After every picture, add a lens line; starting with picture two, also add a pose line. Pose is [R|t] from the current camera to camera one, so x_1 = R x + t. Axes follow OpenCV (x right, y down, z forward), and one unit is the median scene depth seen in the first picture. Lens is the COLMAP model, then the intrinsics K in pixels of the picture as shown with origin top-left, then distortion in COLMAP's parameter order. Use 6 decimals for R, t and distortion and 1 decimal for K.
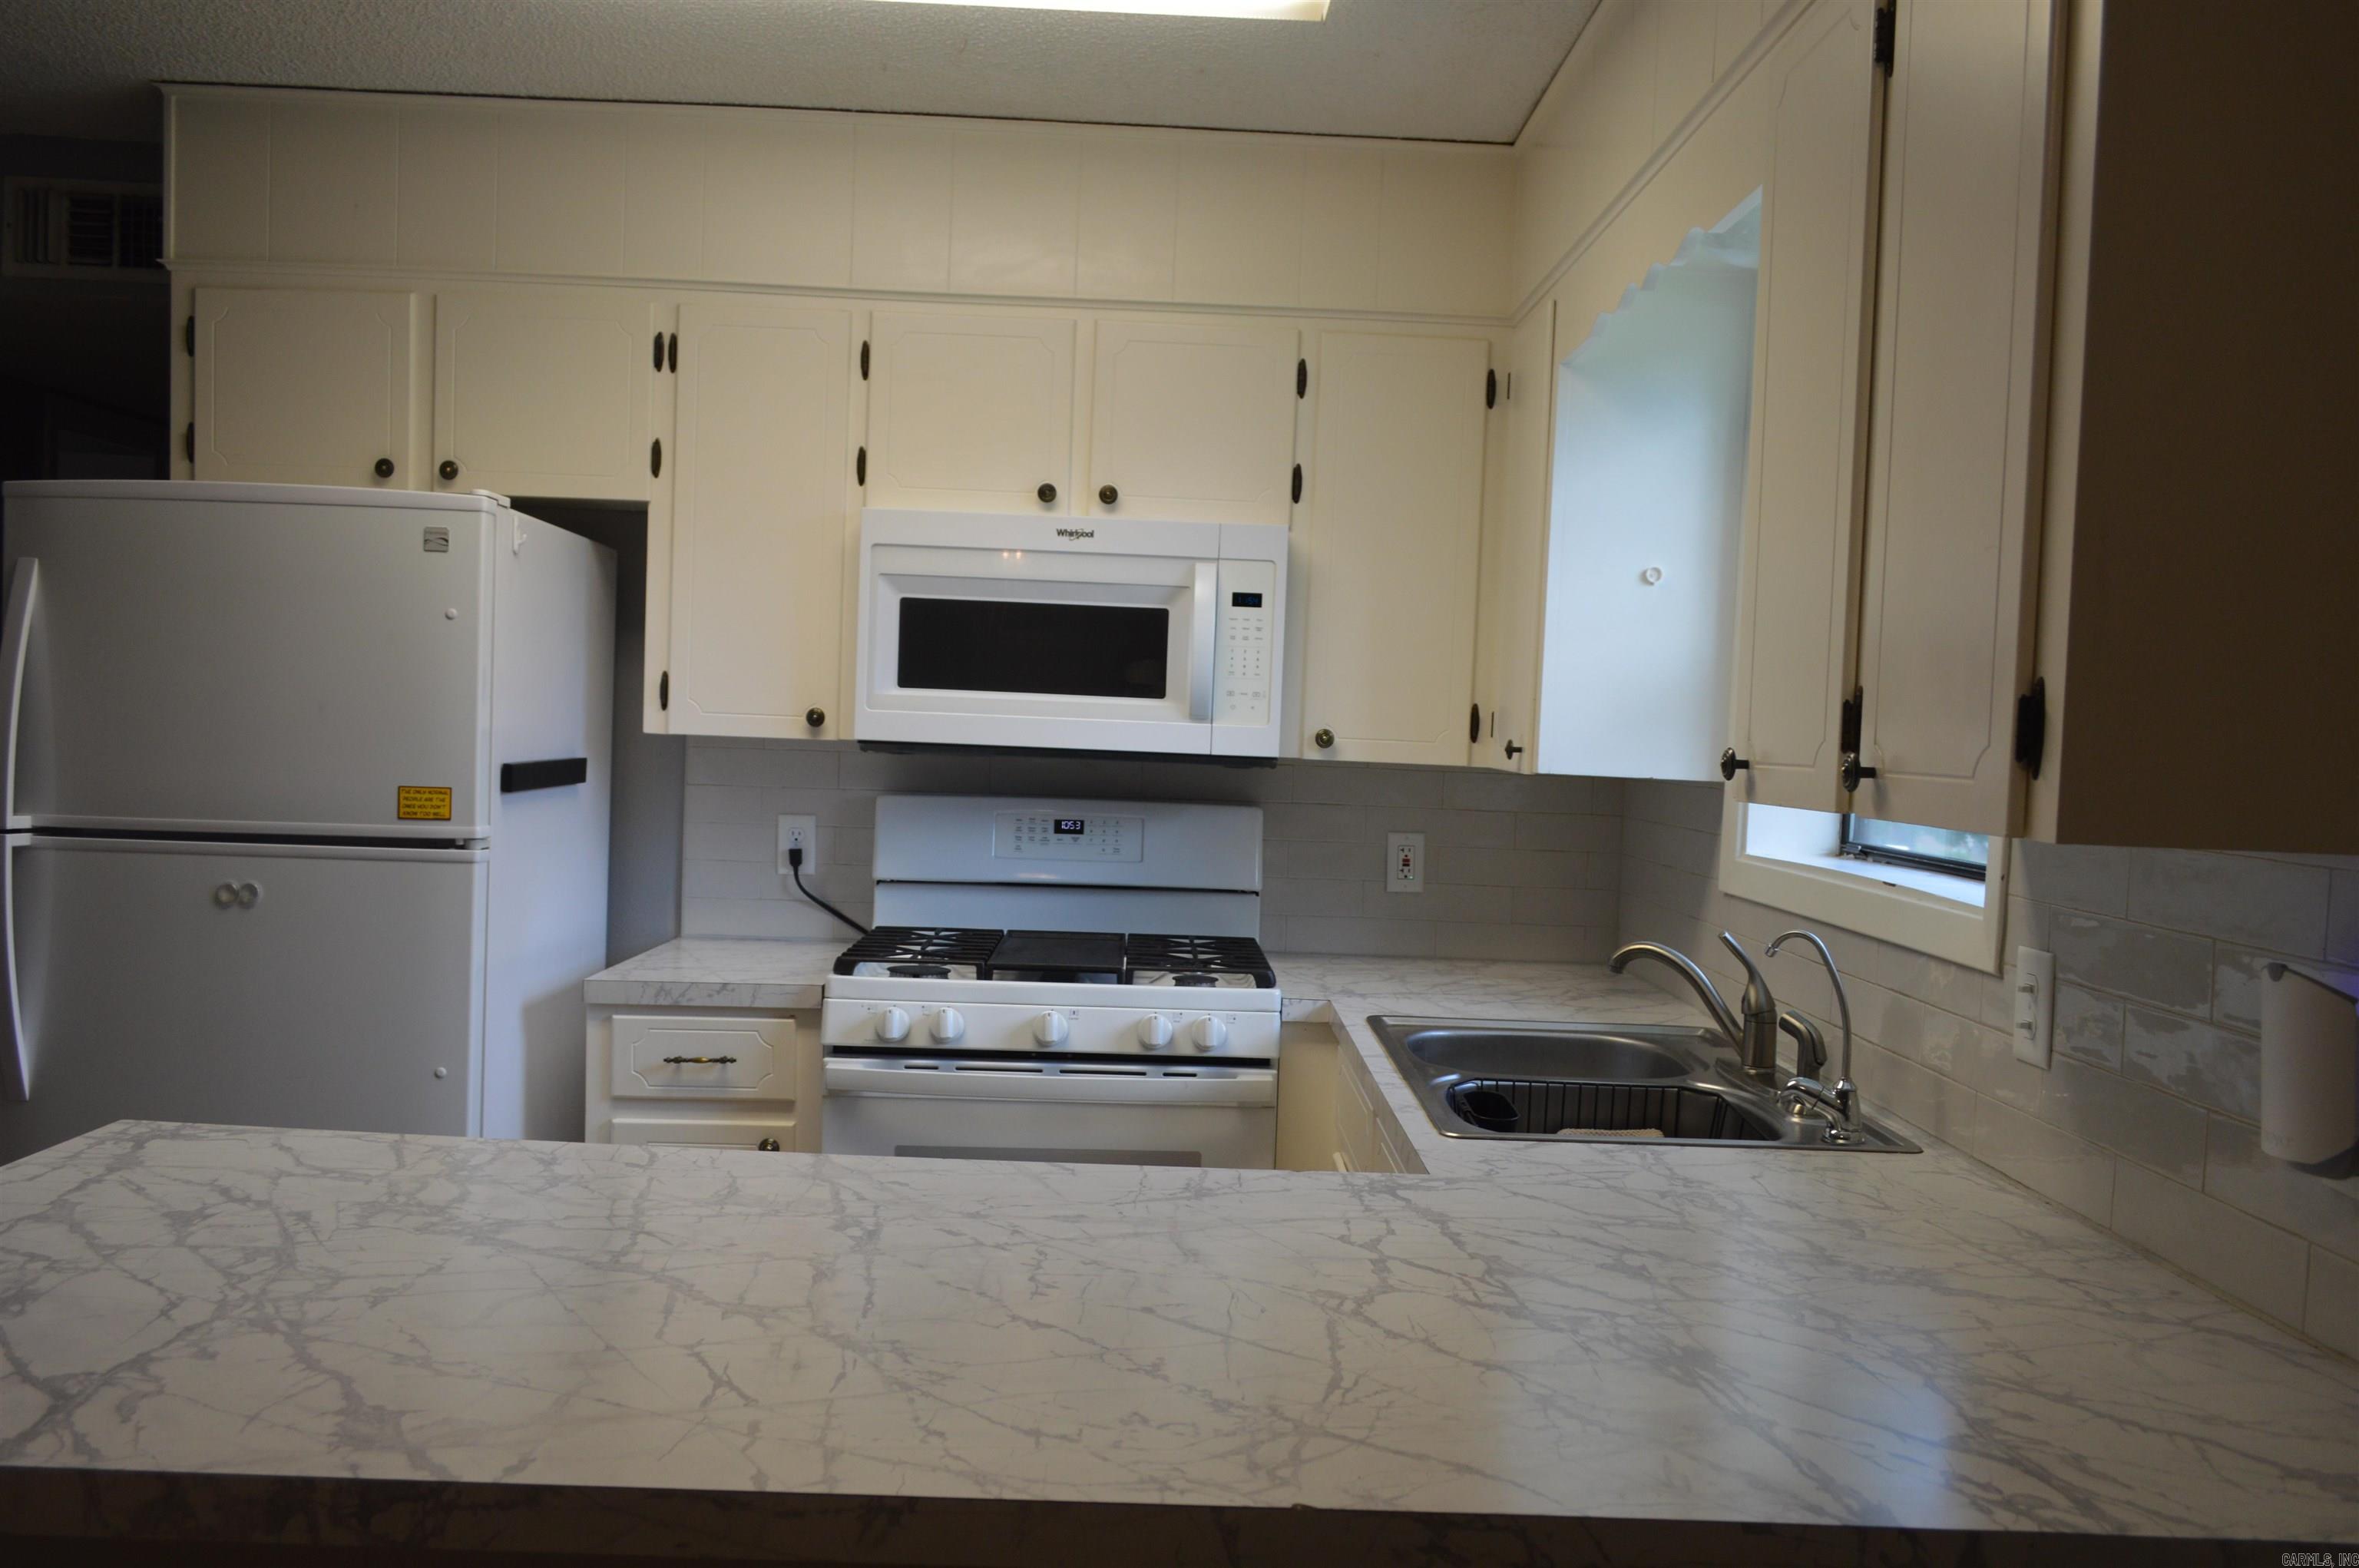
lens RADIAL K [[1861.6, 0, 1166.2], [0, 1861.6, 806.8], [0, 0, 1]] dist [-0.007928, 0.000883]
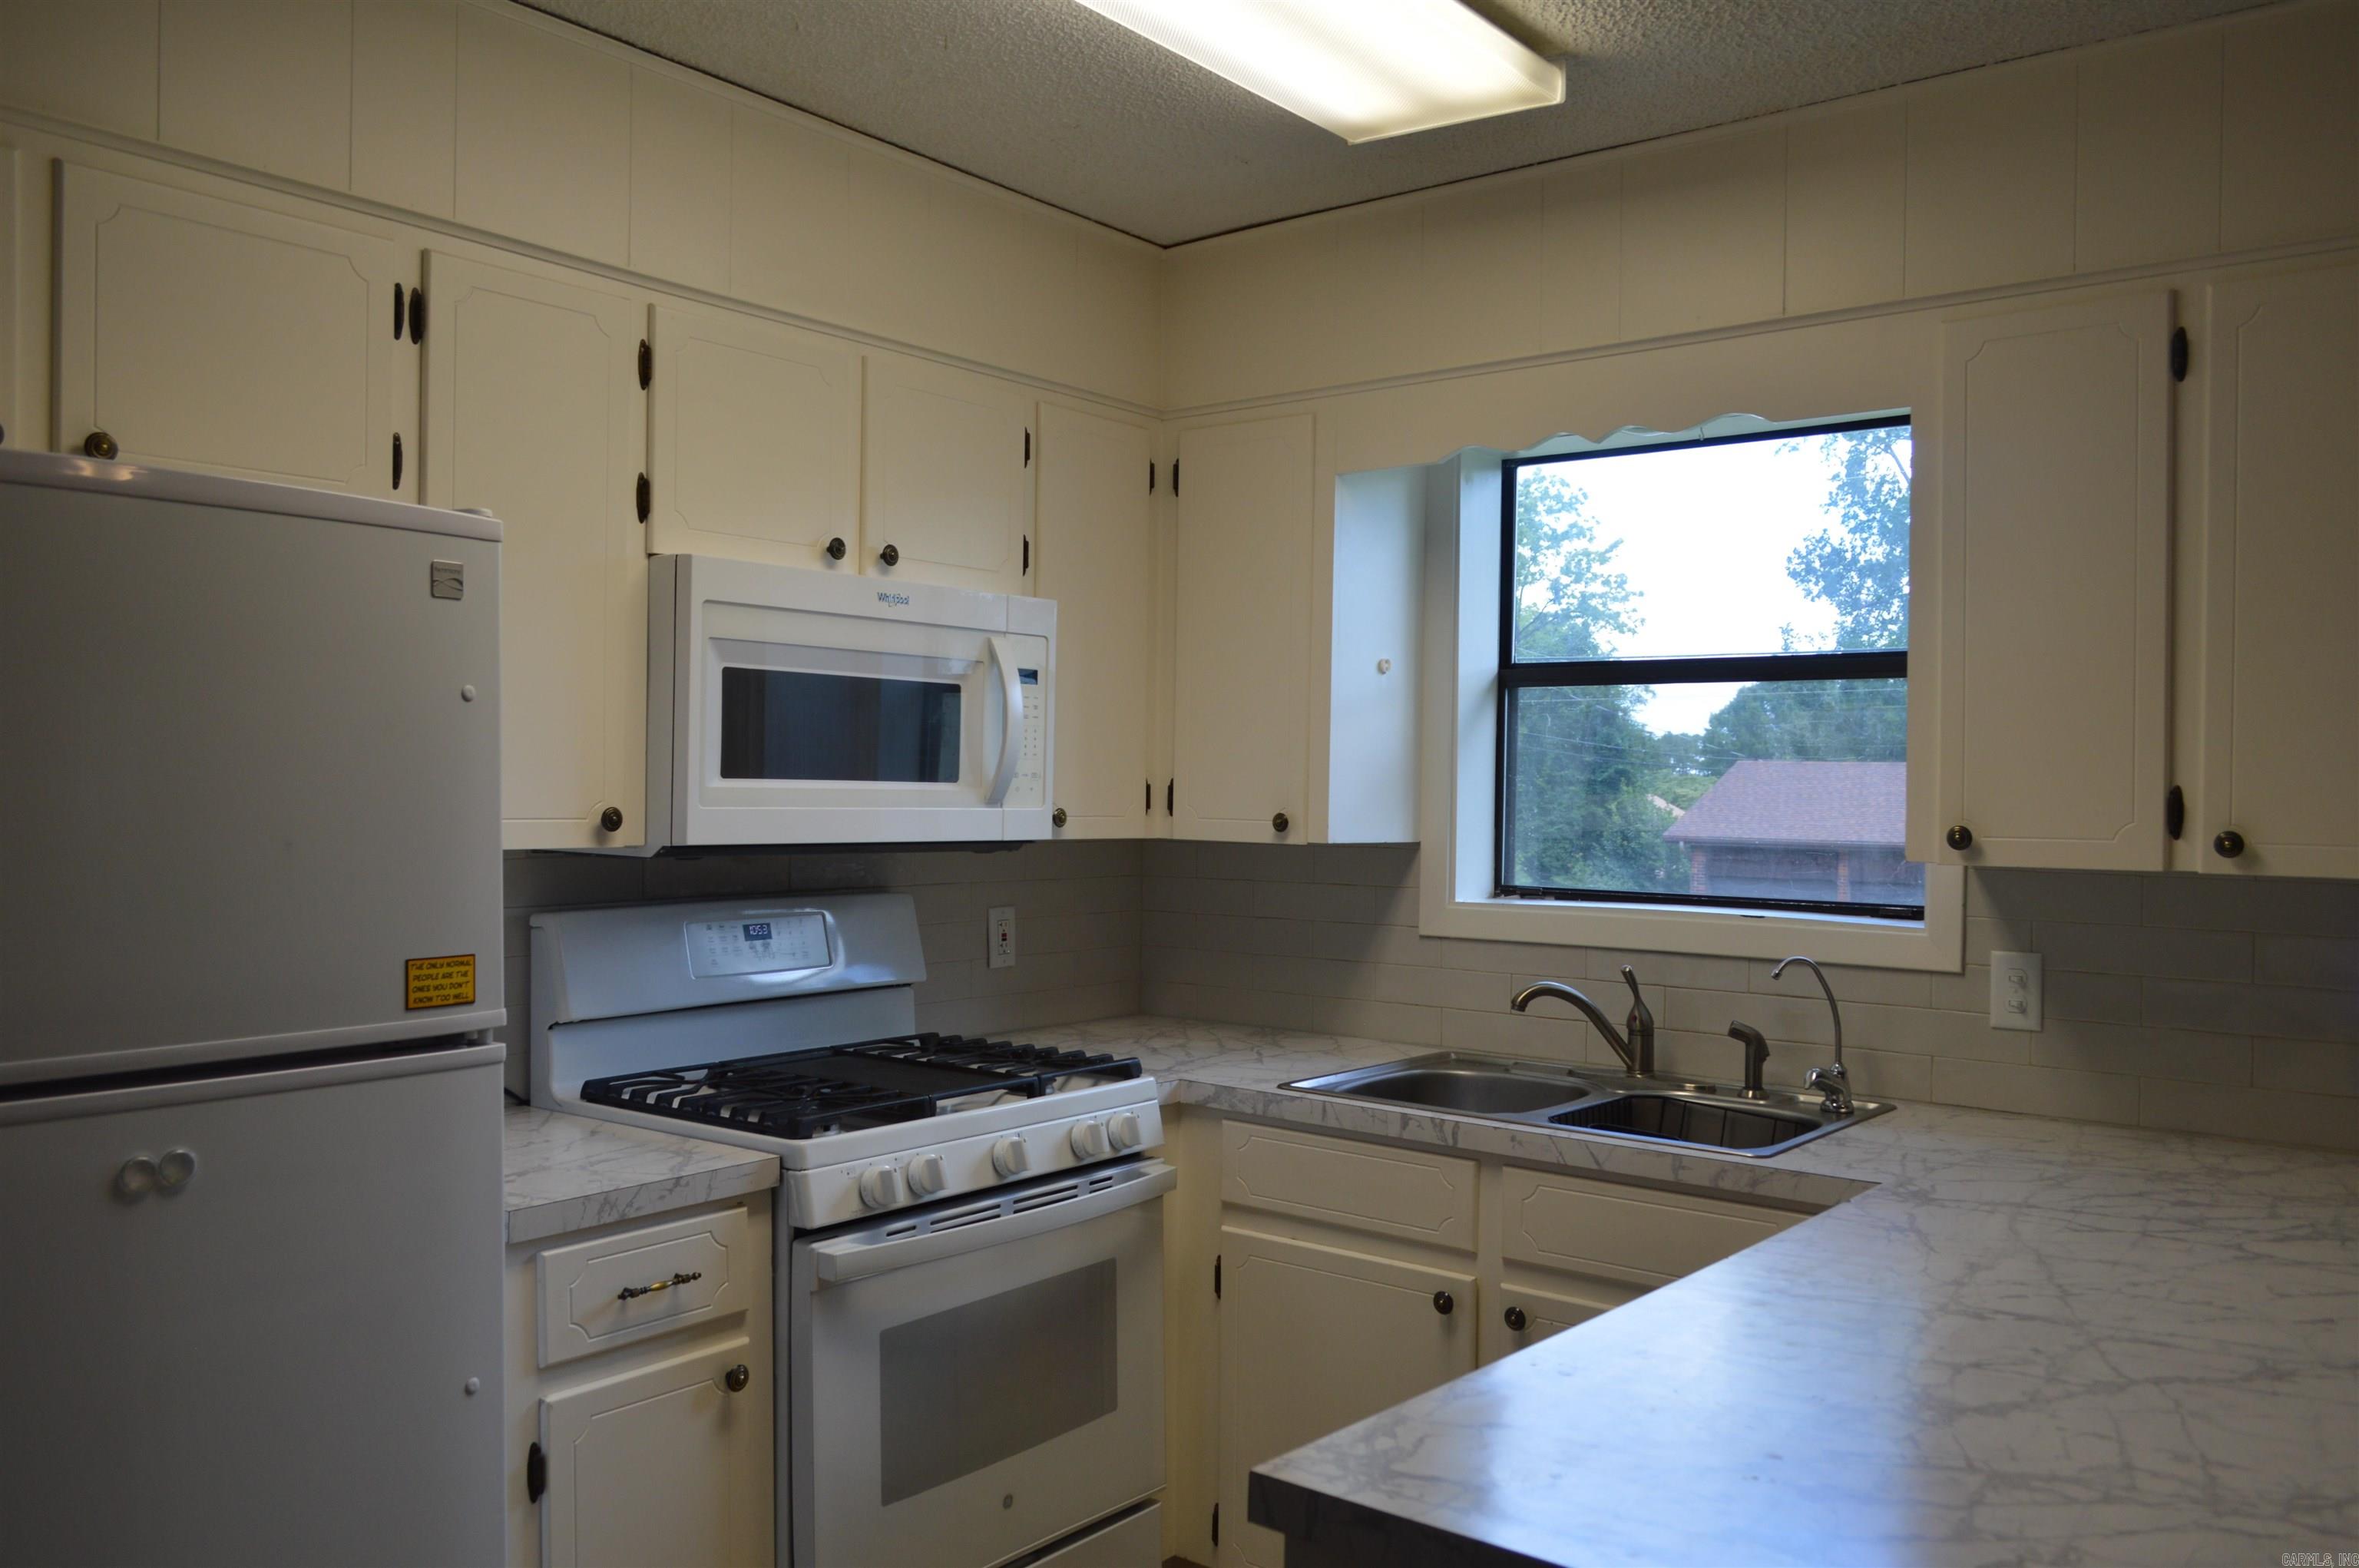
lens RADIAL K [[1873.9, 0, 1171.6], [0, 1873.9, 800.6], [0, 0, 1]] dist [-0.009414, 0.004079]
pose [[0.637244, -0.036069, 0.769818, -0.648184], [0.047753, 0.998833, 0.007270, -0.050991], [-0.769182, 0.032128, 0.638222, 0.332322]]
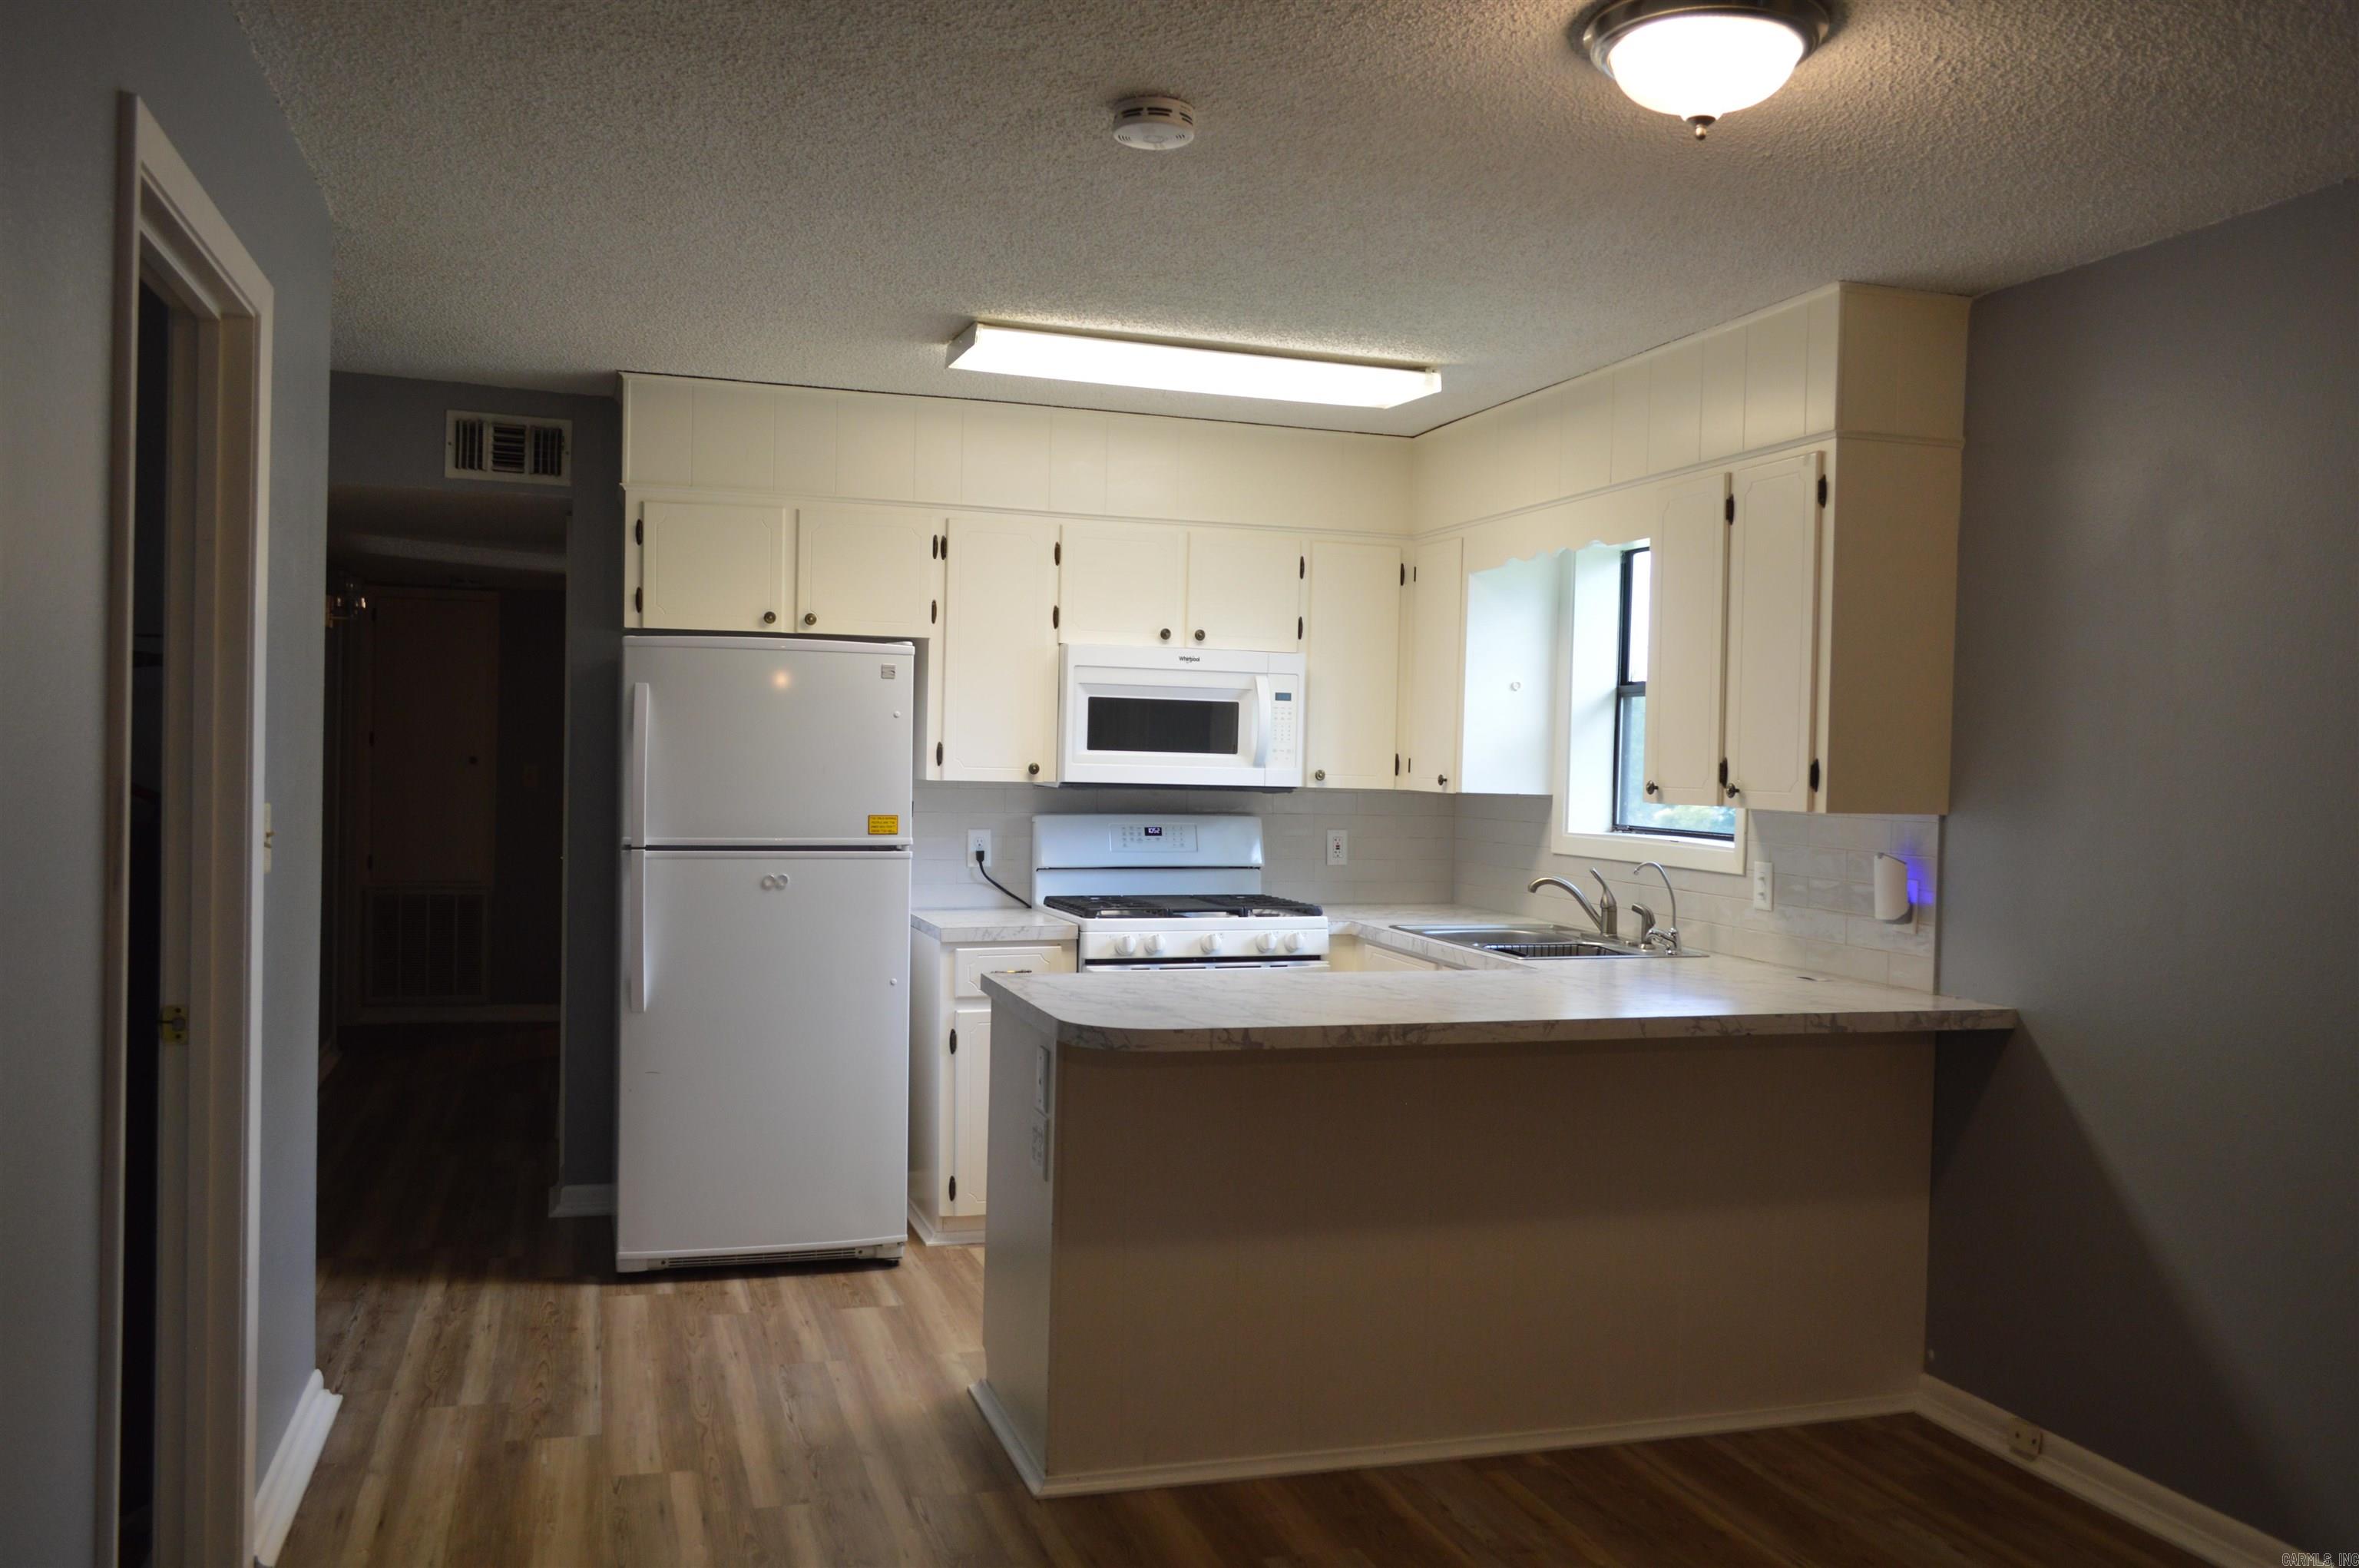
lens RADIAL K [[1873.9, 0, 1171.6], [0, 1873.9, 800.6], [0, 0, 1]] dist [-0.009414, 0.004079]
pose [[0.956403, -0.023678, 0.291090, -0.566693], [0.027595, 0.999575, -0.009357, -0.000633], [-0.290745, 0.016981, 0.956650, -0.640774]]
